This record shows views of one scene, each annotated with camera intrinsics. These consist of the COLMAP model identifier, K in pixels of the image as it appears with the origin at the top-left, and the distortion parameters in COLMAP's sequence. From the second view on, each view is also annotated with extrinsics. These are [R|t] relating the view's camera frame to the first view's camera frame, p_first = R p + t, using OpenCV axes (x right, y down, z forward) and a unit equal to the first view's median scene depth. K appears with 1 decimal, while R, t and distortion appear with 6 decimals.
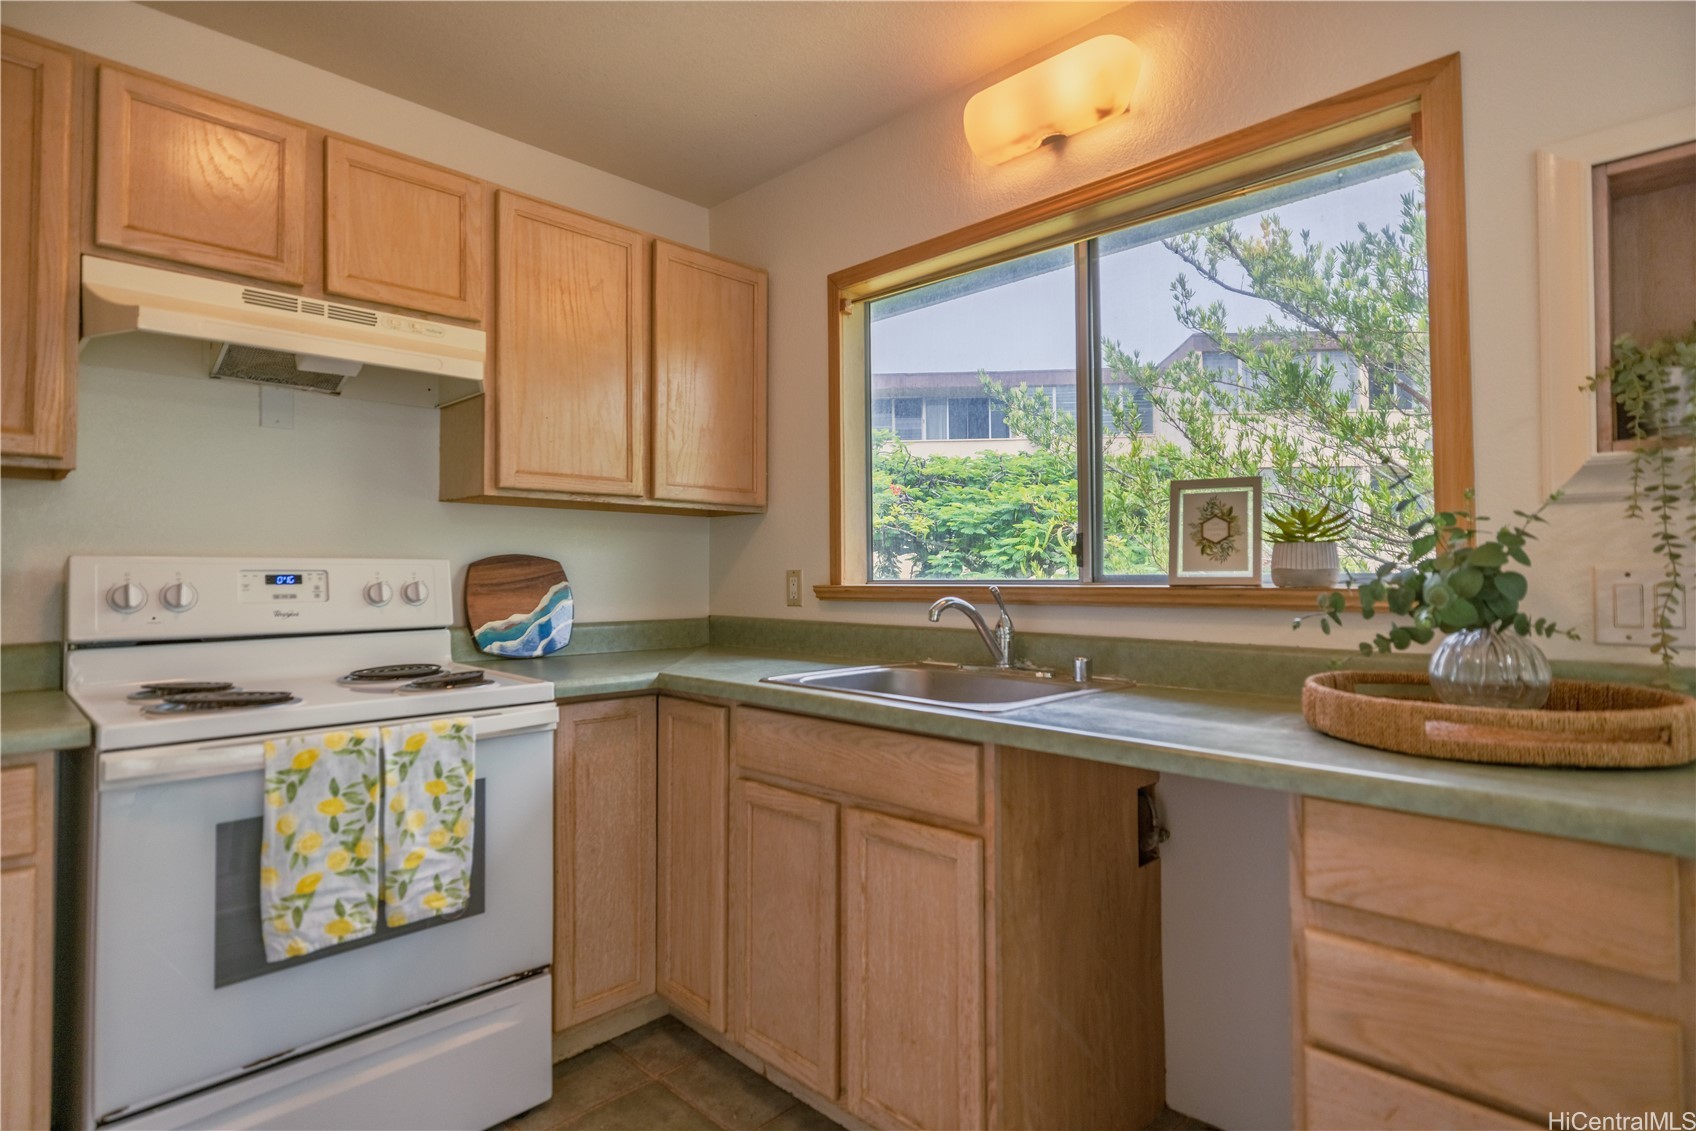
lens RADIAL K [[866.2, 0, 835.8], [0, 866.2, 555.9], [0, 0, 1]] dist [-0.000372, 0.000161]
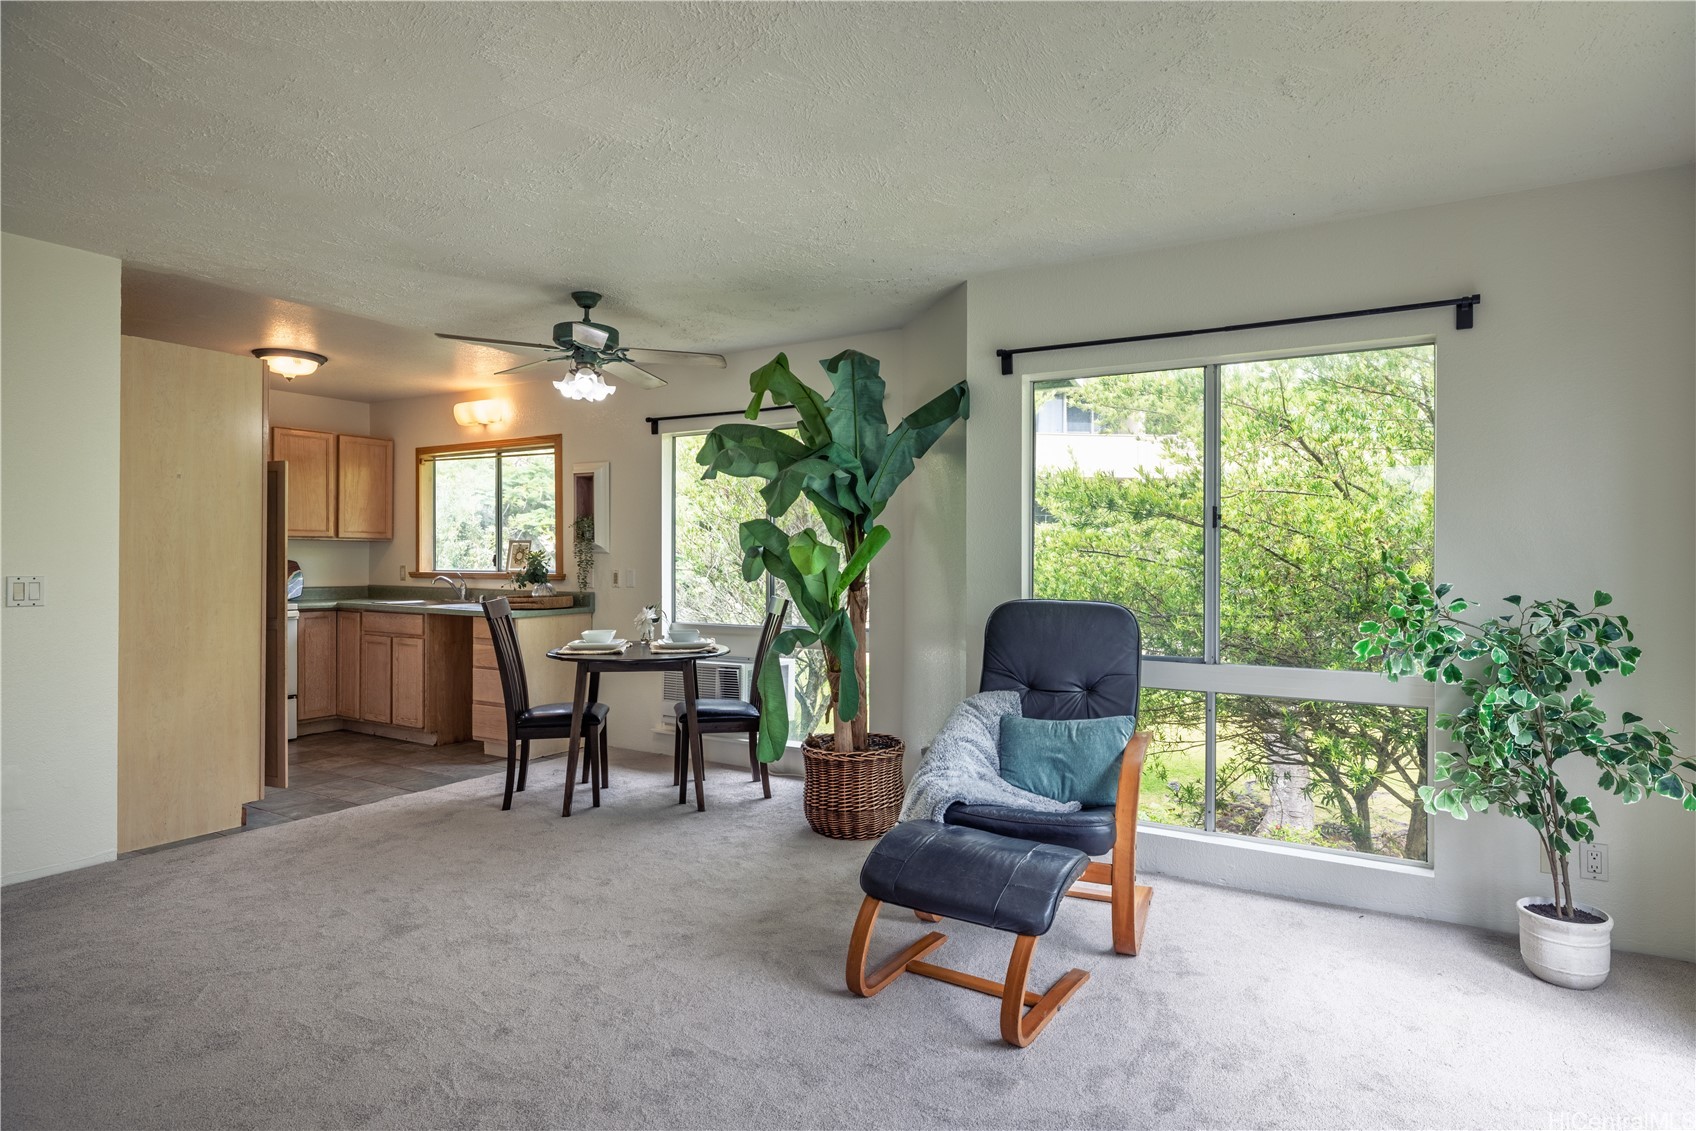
lens RADIAL K [[934.3, 0, 837.2], [0, 934.3, 555.6], [0, 0, 1]] dist [0.001971, 0.000447]
pose [[0.972118, 0.007628, 0.234369, 0.742873], [-0.012696, 0.999717, 0.020122, -0.113467], [-0.234149, -0.022537, 0.971939, -2.620371]]
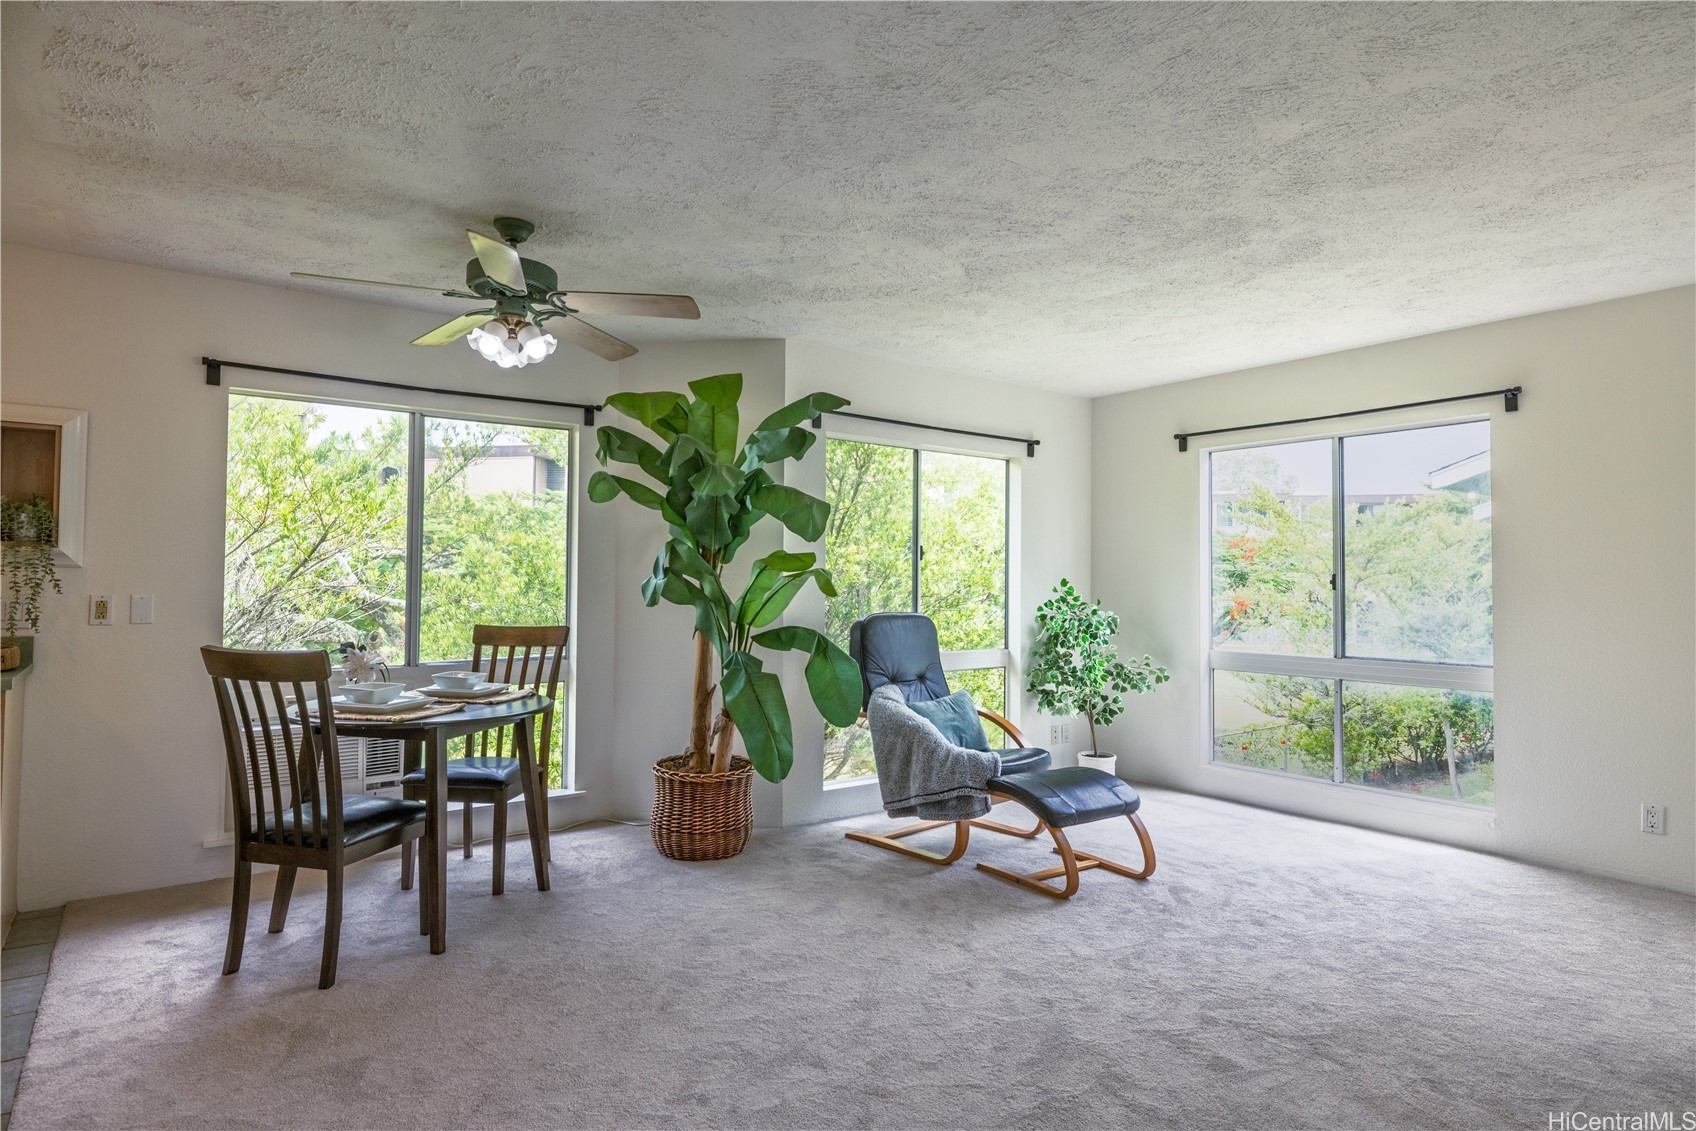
lens RADIAL K [[934.3, 0, 837.2], [0, 934.3, 555.6], [0, 0, 1]] dist [0.001971, 0.000447]
pose [[0.148674, 0.035315, 0.988256, -0.868175], [-0.033732, 0.998962, -0.030622, -0.064298], [-0.988311, -0.028783, 0.149711, -1.119204]]
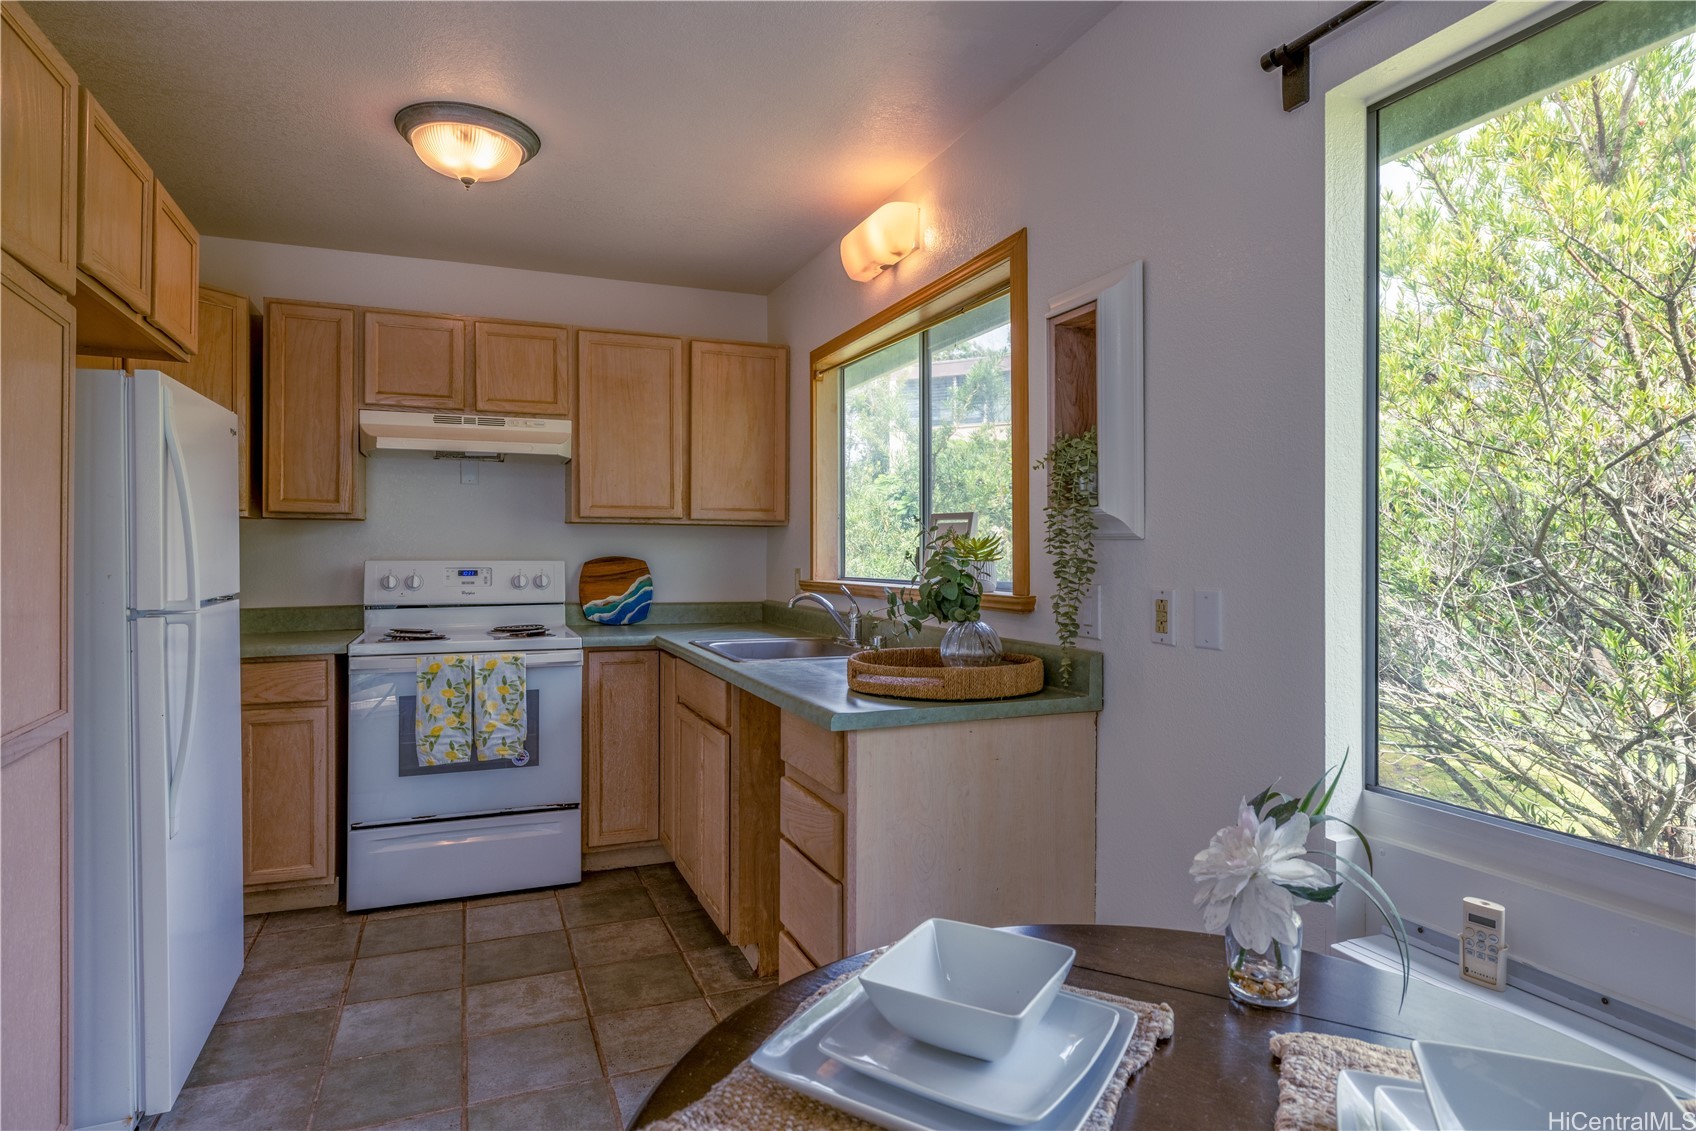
lens RADIAL K [[934.3, 0, 837.2], [0, 934.3, 555.6], [0, 0, 1]] dist [0.001971, 0.000447]
pose [[0.919510, 0.007551, -0.392994, 0.829586], [0.002047, 0.999710, 0.023998, -0.054519], [0.393062, -0.022871, 0.919228, -0.460373]]
